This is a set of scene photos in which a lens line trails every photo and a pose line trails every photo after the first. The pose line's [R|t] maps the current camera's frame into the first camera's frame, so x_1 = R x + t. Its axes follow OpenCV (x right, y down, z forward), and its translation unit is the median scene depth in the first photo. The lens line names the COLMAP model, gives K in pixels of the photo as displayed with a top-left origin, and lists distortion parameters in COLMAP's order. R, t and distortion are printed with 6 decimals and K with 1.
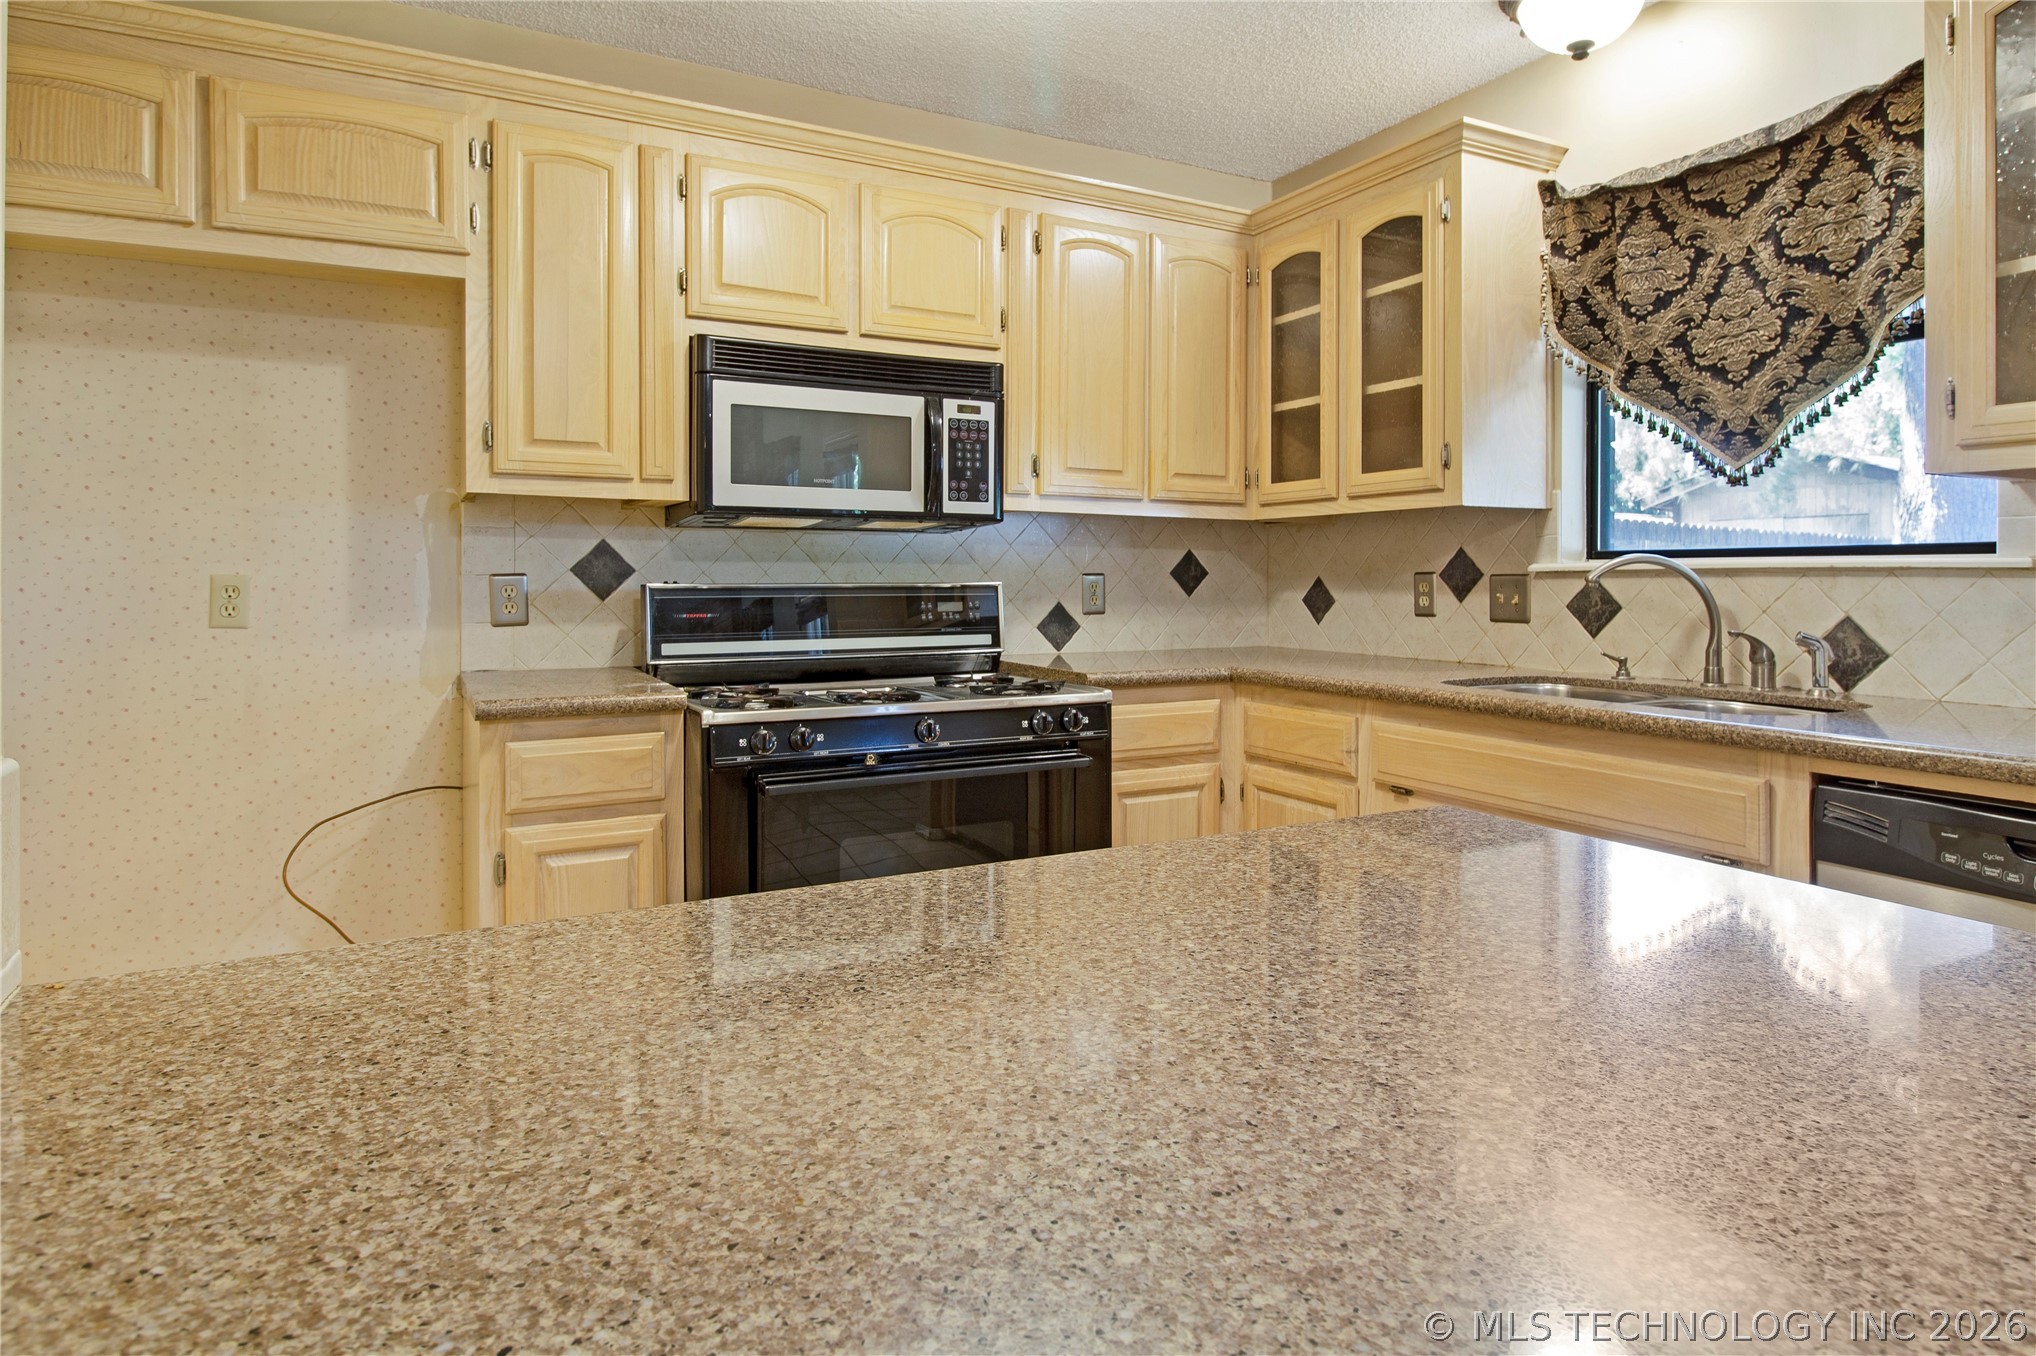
lens RADIAL K [[1162.8, 0, 1014.3], [0, 1162.8, 586.7], [0, 0, 1]] dist [0.033304, -0.037579]
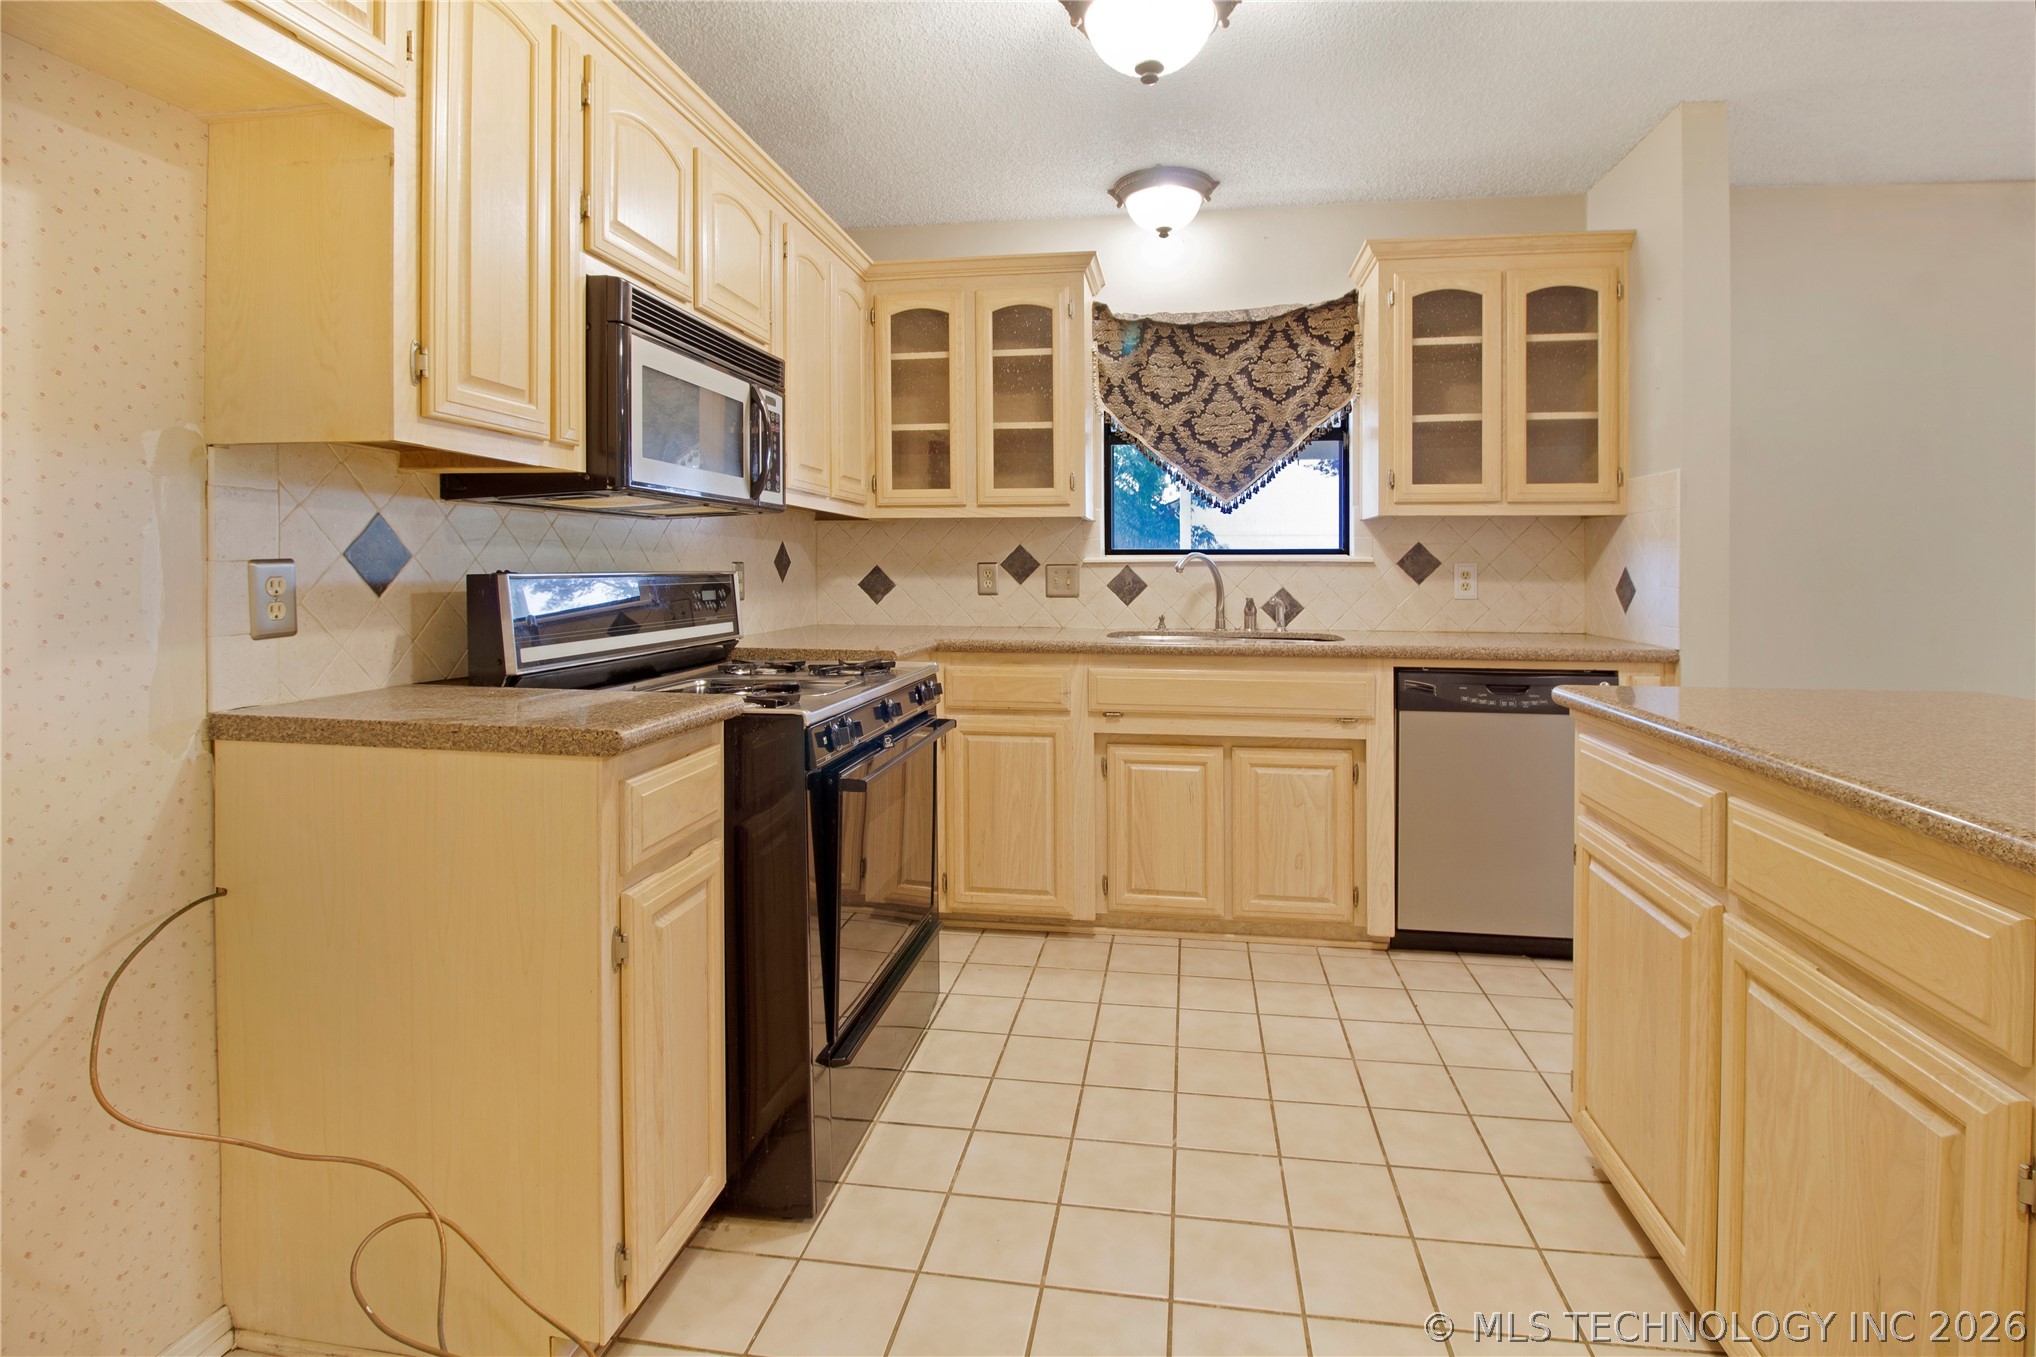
lens RADIAL K [[987.9, 0, 1040.8], [0, 987.9, 577.1], [0, 0, 1]] dist [-0.001088, -0.000145]
pose [[0.594126, -0.007908, 0.804333, -0.655245], [0.005014, 0.999969, 0.006128, -0.002487], [-0.804356, 0.000393, 0.594147, 0.326320]]
